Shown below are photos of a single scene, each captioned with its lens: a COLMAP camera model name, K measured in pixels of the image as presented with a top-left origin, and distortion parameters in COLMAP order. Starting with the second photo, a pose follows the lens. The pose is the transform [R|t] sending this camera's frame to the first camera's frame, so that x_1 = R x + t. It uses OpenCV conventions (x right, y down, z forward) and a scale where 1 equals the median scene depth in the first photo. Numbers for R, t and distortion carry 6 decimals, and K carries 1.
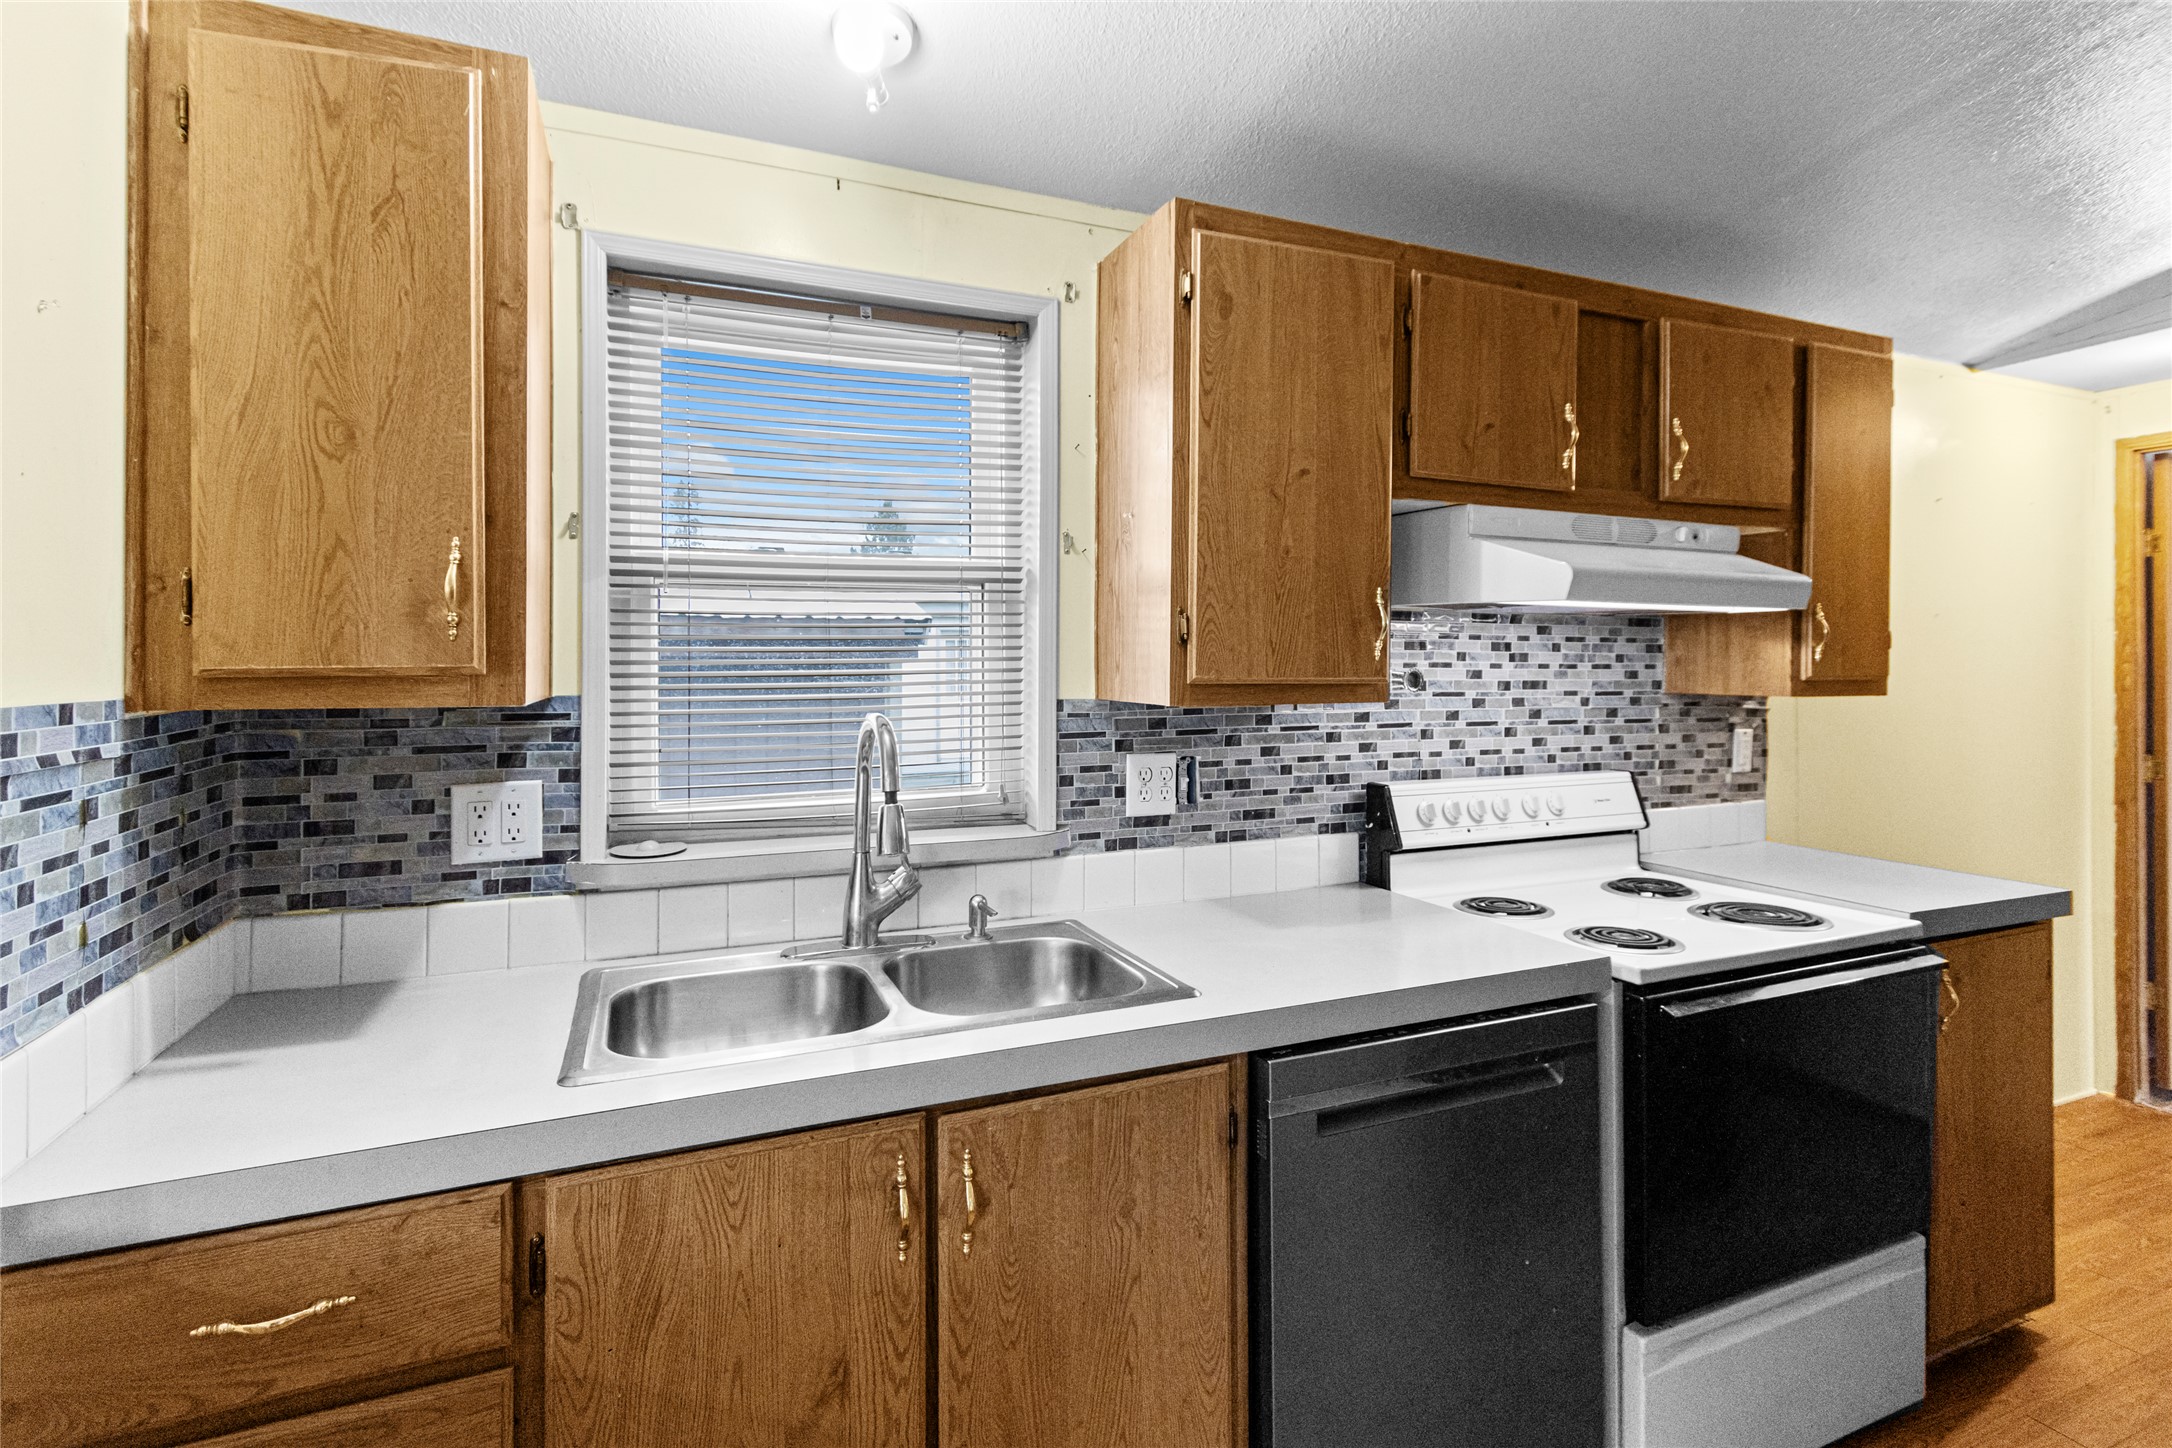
lens RADIAL K [[1001.1, 0, 1076.7], [0, 1001.1, 660.7], [0, 0, 1]] dist [0.016346, -0.008204]
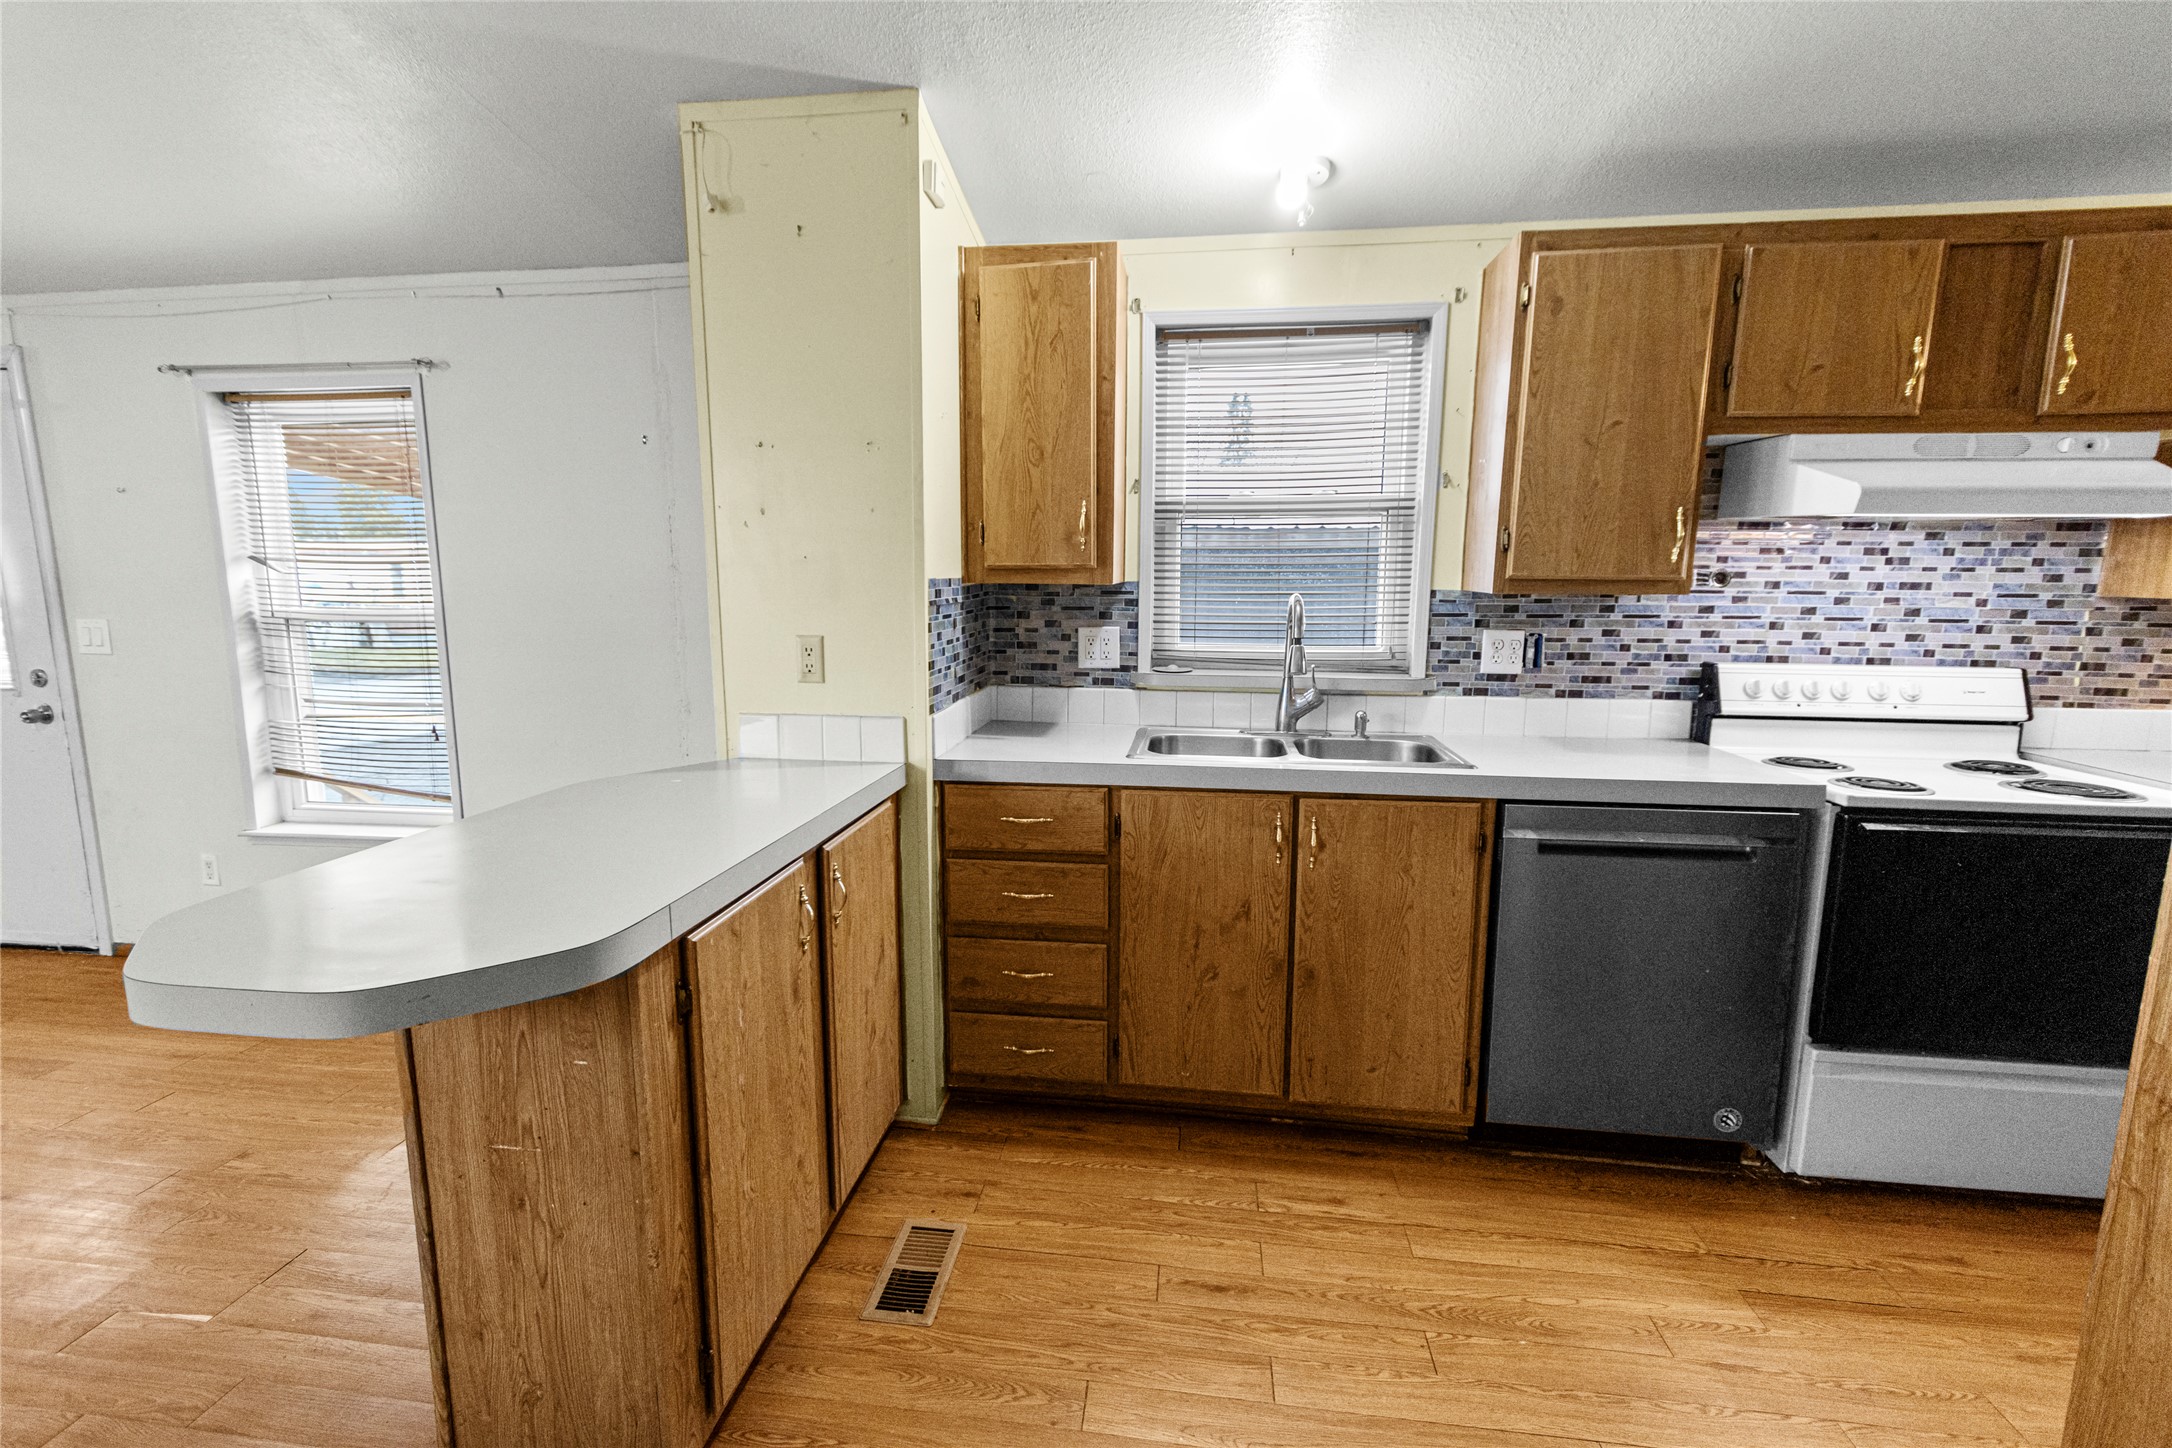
lens RADIAL K [[1001.1, 0, 1076.7], [0, 1001.1, 660.7], [0, 0, 1]] dist [0.016346, -0.008204]
pose [[0.862899, 0.051138, -0.502783, 0.294663], [-0.003874, 0.995507, 0.094605, 0.005871], [0.505362, -0.079687, 0.859220, -0.561704]]
